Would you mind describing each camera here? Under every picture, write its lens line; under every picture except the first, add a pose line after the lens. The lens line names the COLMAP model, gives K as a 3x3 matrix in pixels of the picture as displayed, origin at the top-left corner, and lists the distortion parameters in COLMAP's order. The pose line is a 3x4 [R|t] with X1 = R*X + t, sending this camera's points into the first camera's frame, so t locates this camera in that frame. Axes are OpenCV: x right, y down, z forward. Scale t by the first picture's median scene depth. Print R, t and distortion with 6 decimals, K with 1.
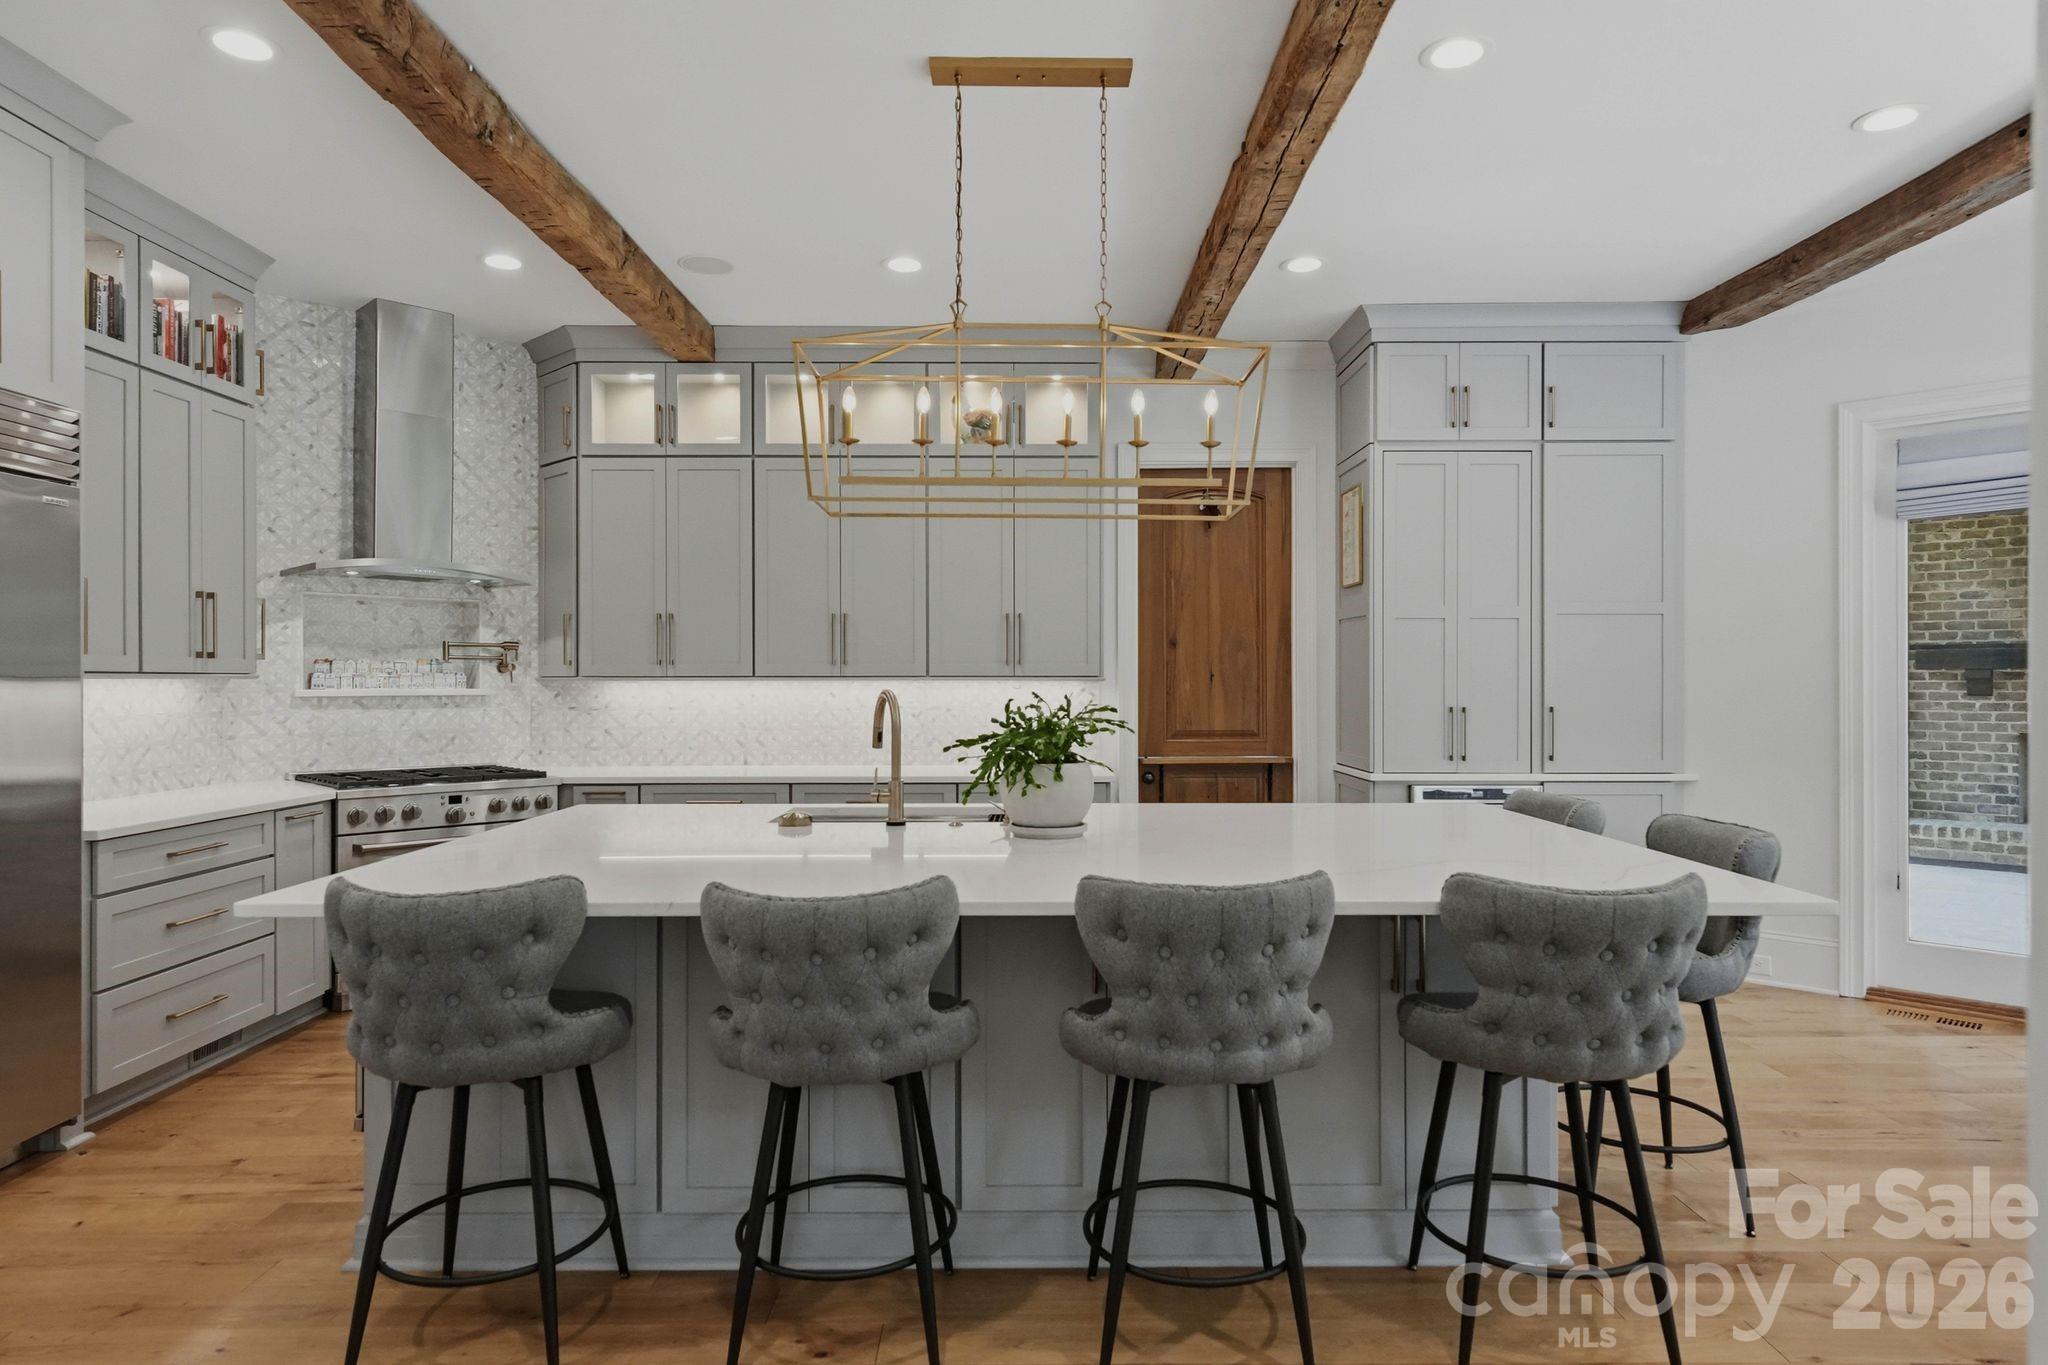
lens RADIAL K [[1169.0, 0, 1010.4], [0, 1169.0, 686.6], [0, 0, 1]] dist [0.000236, -0.000391]
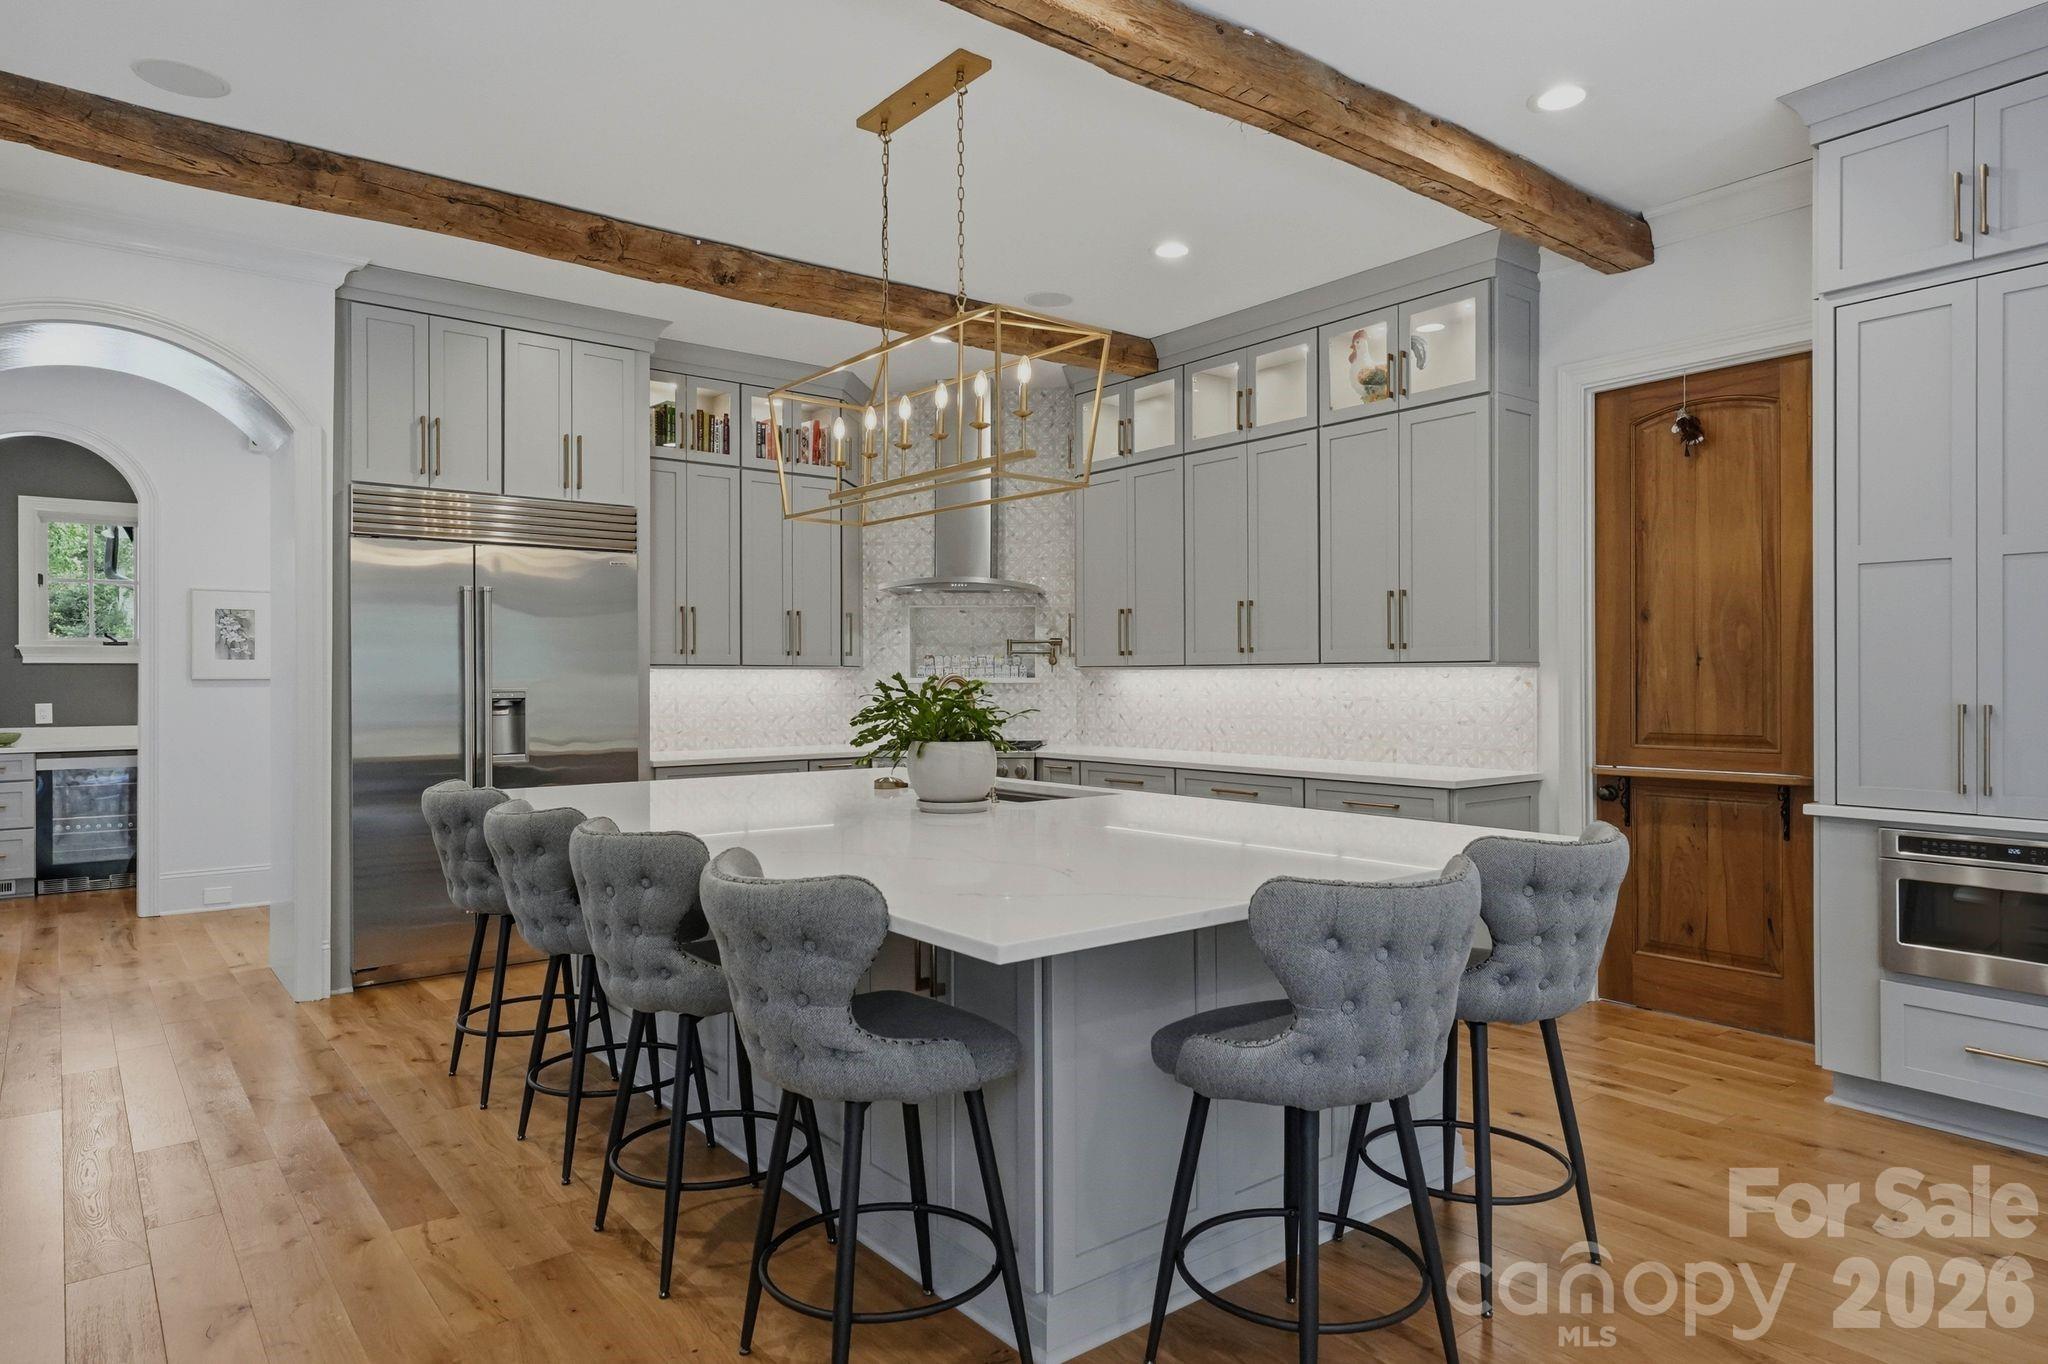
lens RADIAL K [[1169.0, 0, 1003.9], [0, 1169.0, 664.6], [0, 0, 1]] dist [0.000236, -0.000391]
pose [[0.631031, -0.010711, -0.775684, 0.469406], [0.001364, 0.999918, -0.012698, 0.003272], [0.775756, 0.006955, 0.630994, 0.211751]]
